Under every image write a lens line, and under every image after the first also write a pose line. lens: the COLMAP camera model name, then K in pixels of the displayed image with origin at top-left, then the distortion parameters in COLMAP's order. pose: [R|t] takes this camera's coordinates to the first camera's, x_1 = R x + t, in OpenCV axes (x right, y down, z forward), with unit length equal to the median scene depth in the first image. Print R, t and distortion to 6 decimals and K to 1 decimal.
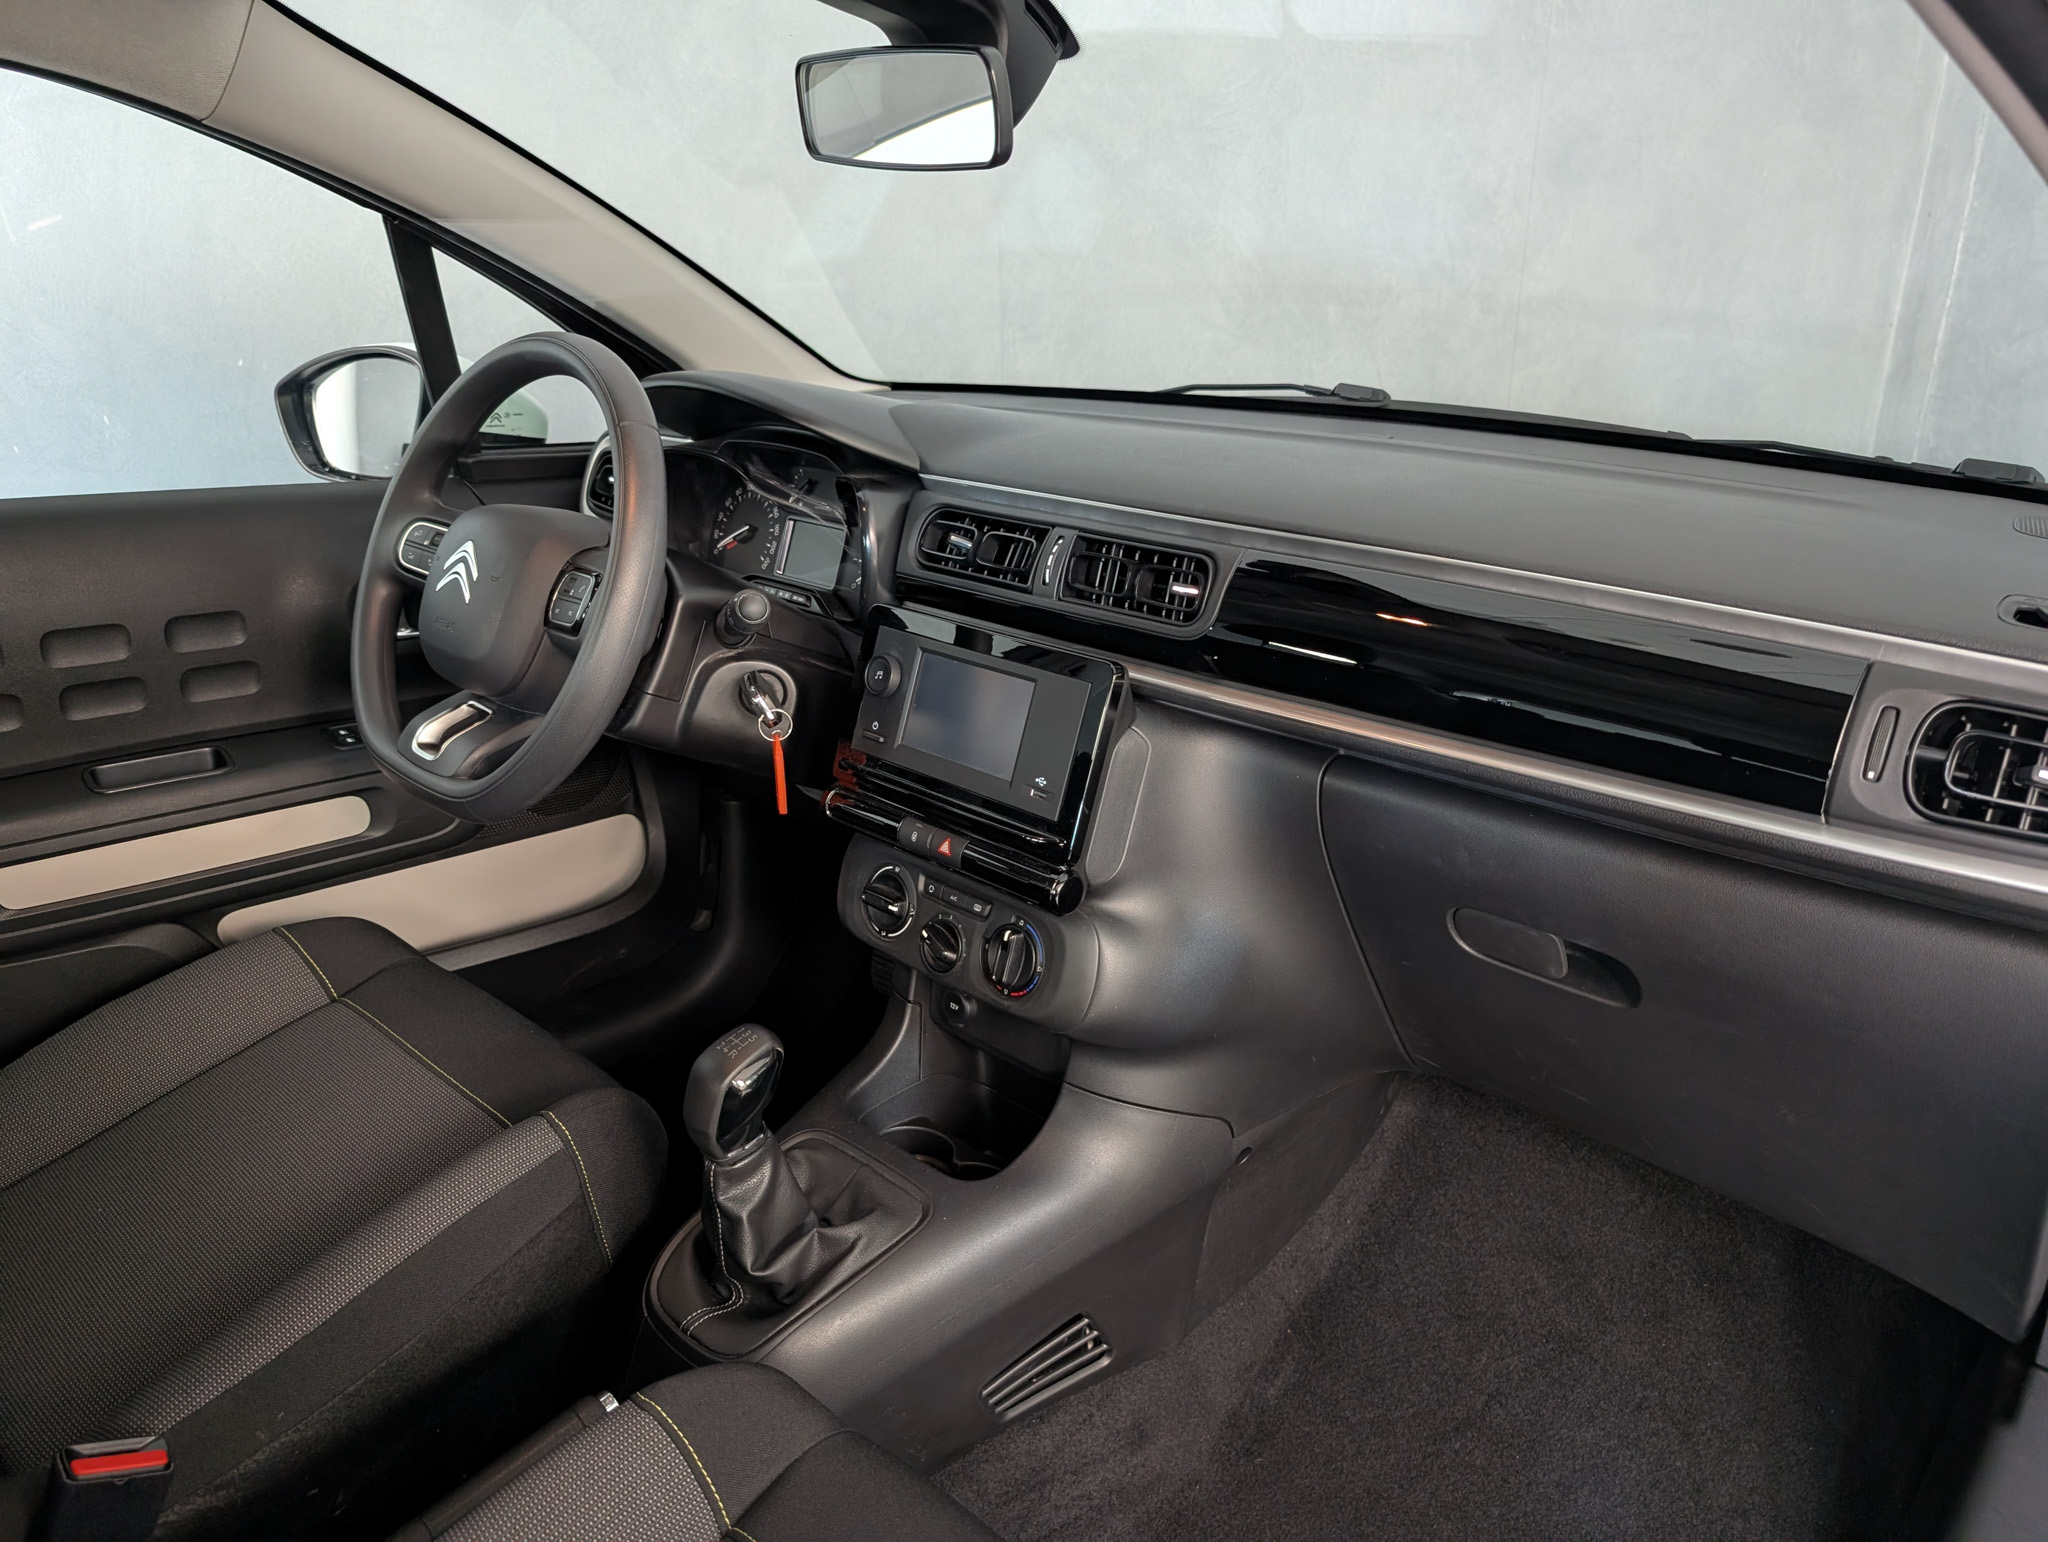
lens RADIAL K [[1477.4, 0, 1016.7], [0, 1477.4, 817.3], [0, 0, 1]] dist [0.010951, -0.000254]
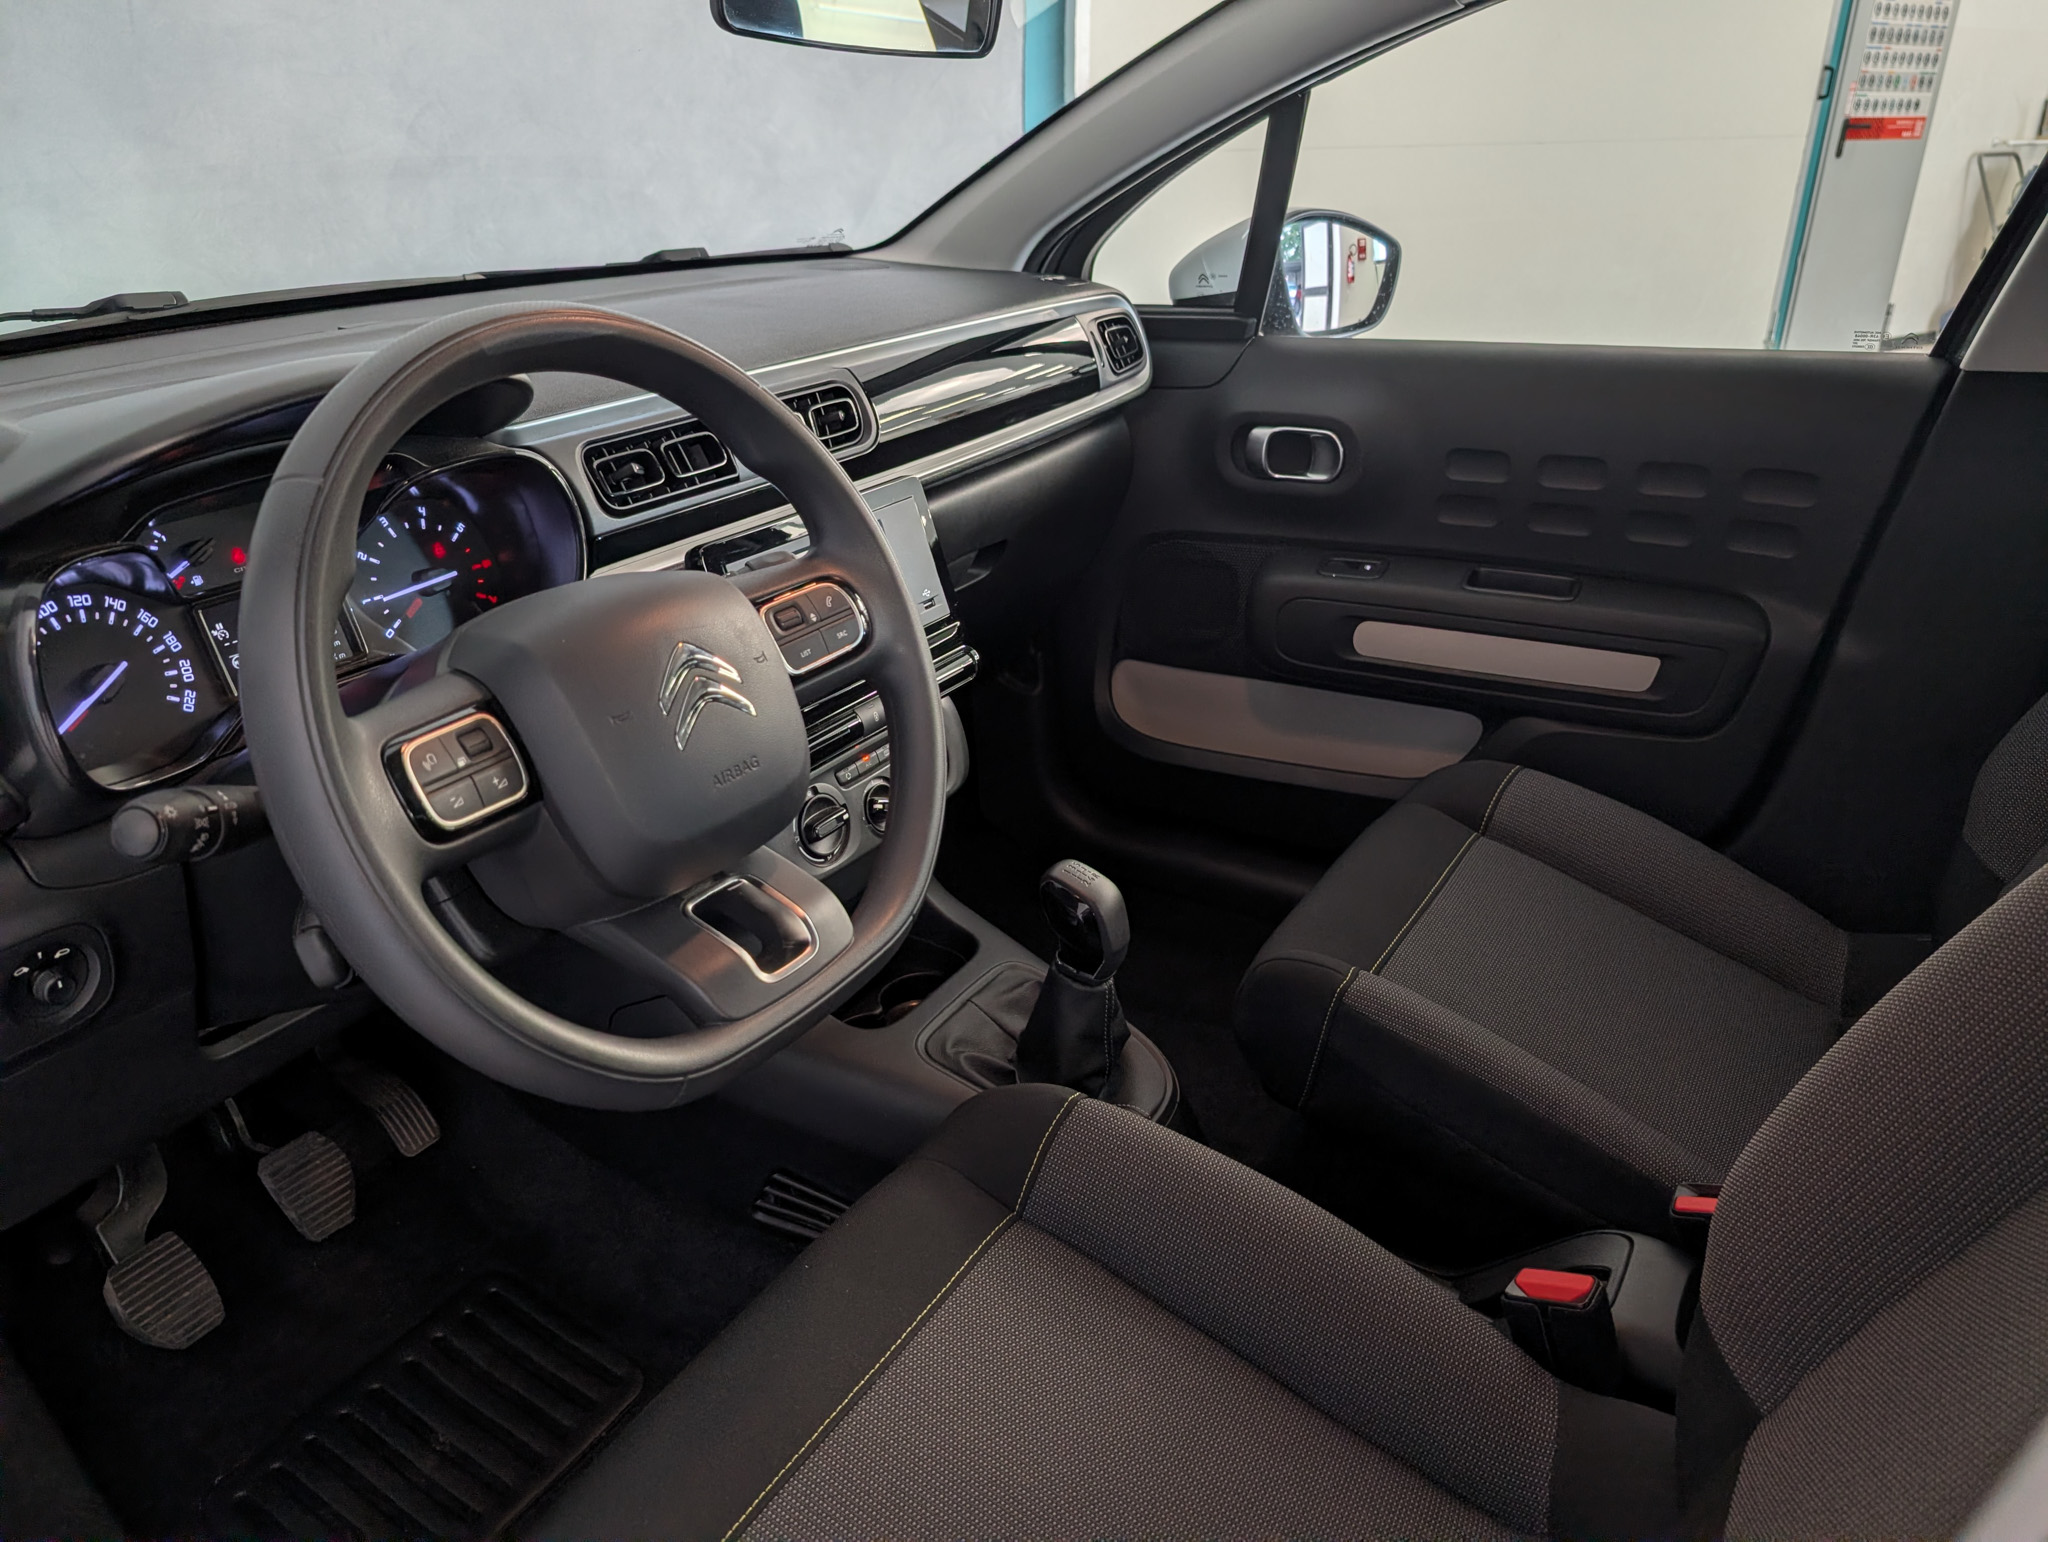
lens RADIAL K [[1500.4, 0, 1031.1], [0, 1500.4, 751.5], [0, 0, 1]] dist [0.043469, -0.050881]
pose [[-0.228185, -0.401873, 0.886809, -0.785181], [0.359813, 0.811549, 0.460351, -0.311303], [-0.904691, 0.424130, -0.040584, 0.730254]]
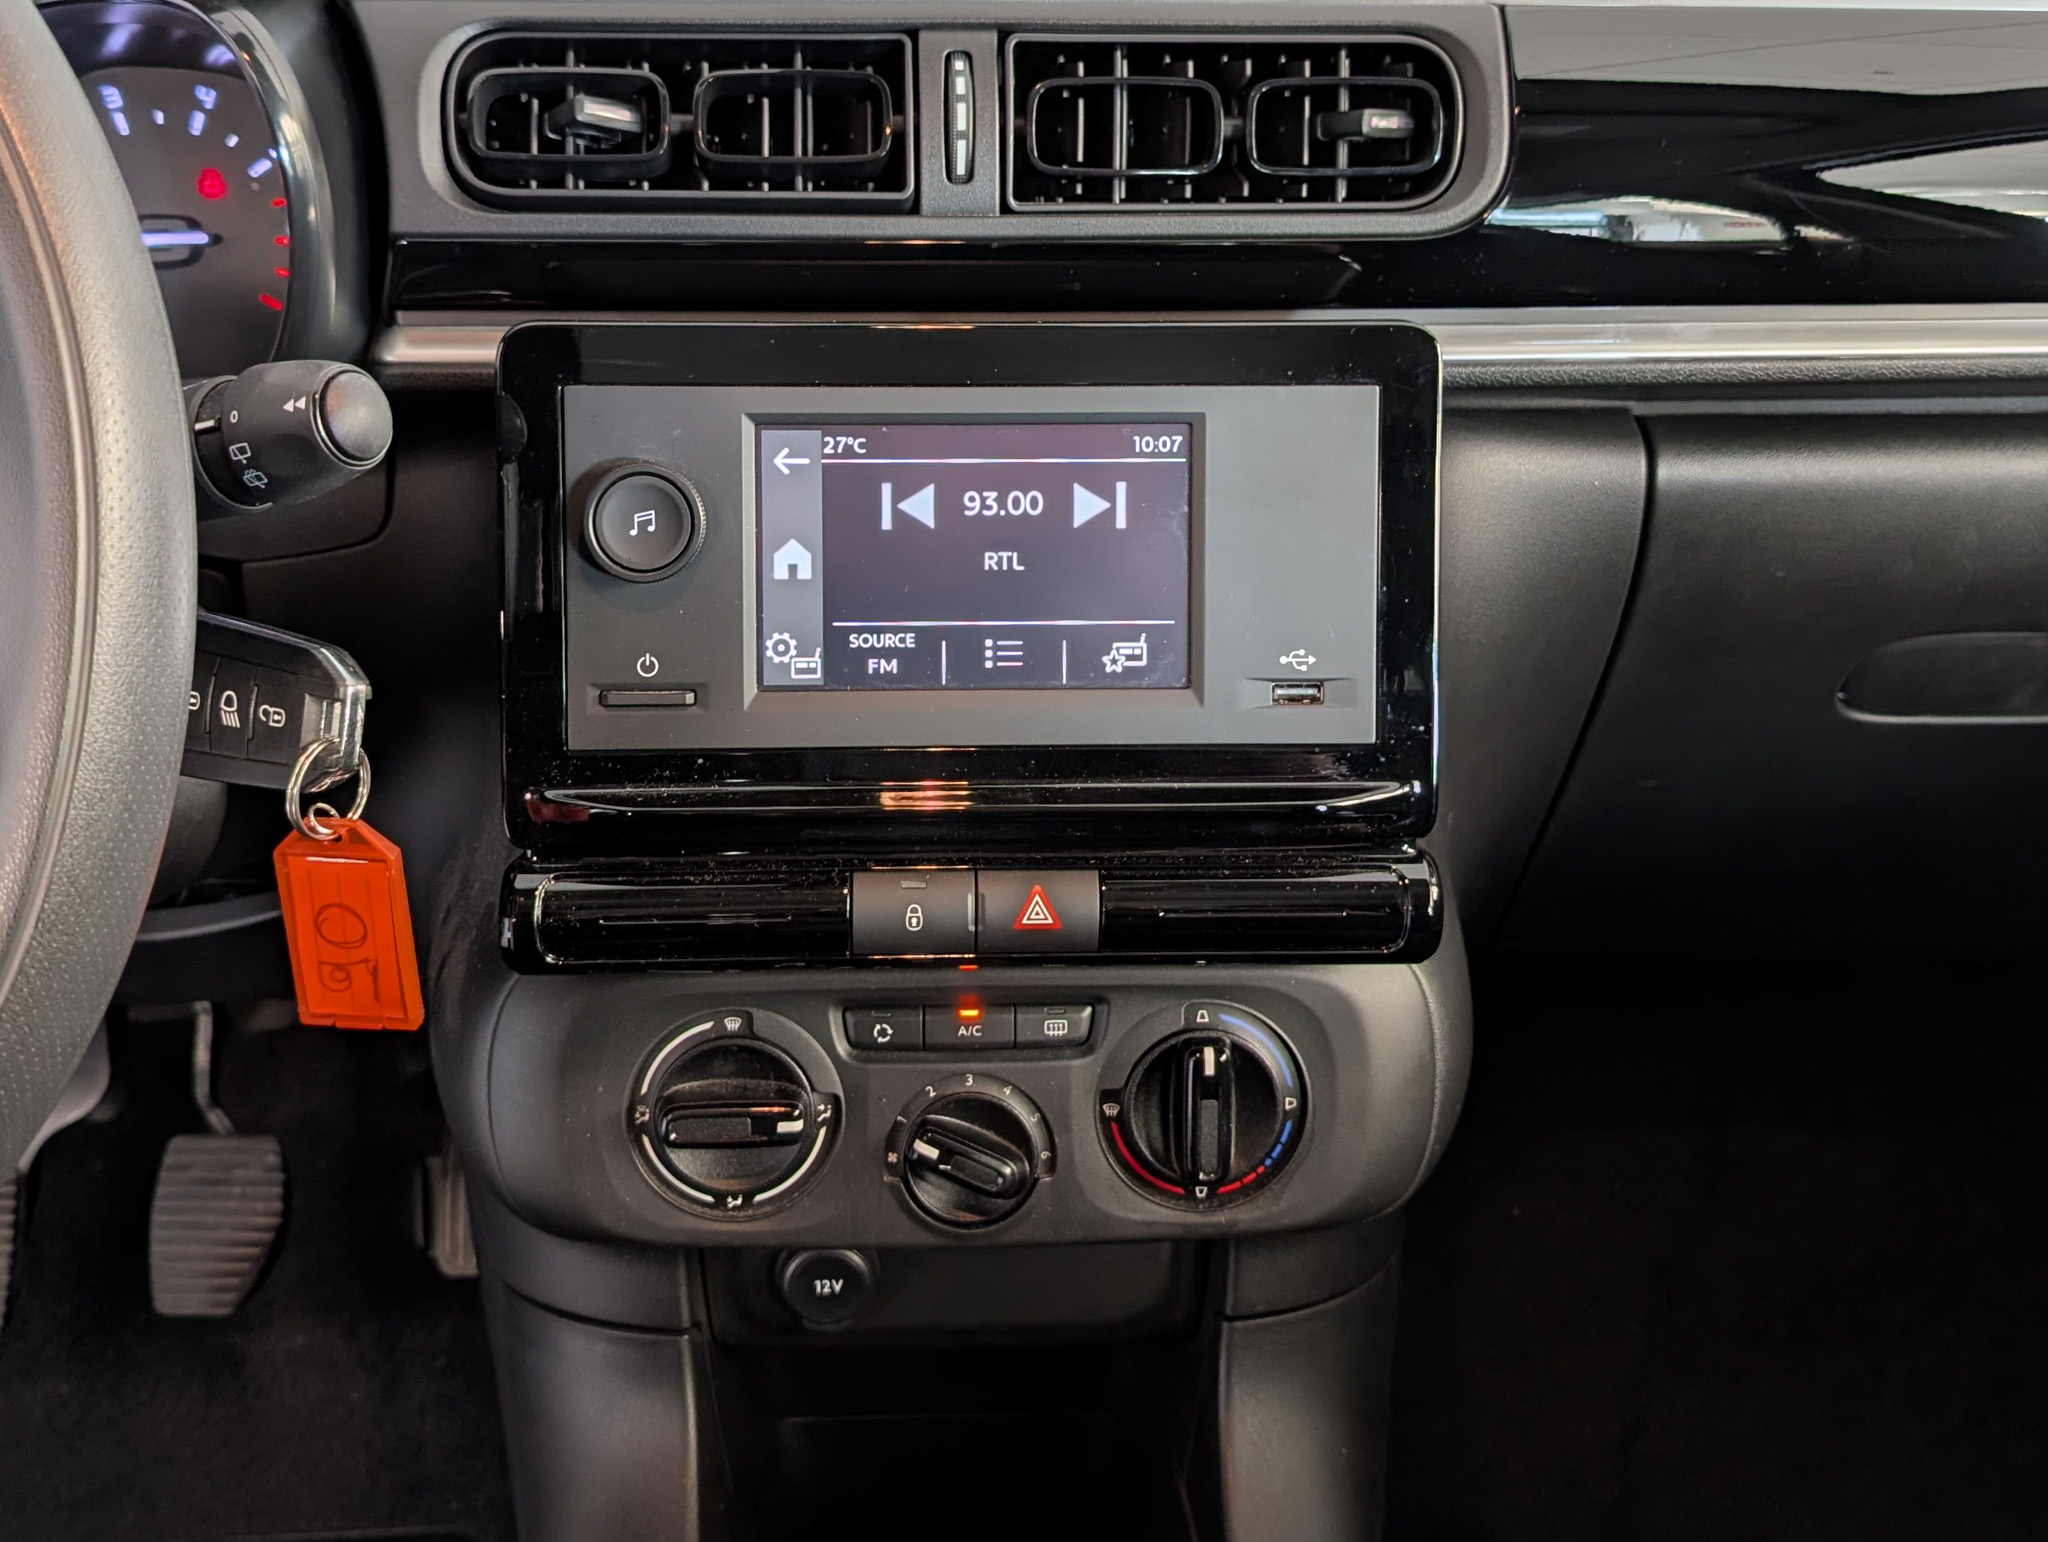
lens RADIAL K [[2258.7, 0, 984.7], [0, 2258.7, 586.0], [0, 0, 1]] dist [0.175098, -0.914582]
pose [[0.672873, -0.287271, 0.681702, -0.318624], [0.260024, 0.954562, 0.145599, -0.108993], [-0.692553, 0.079290, 0.716996, 0.443249]]
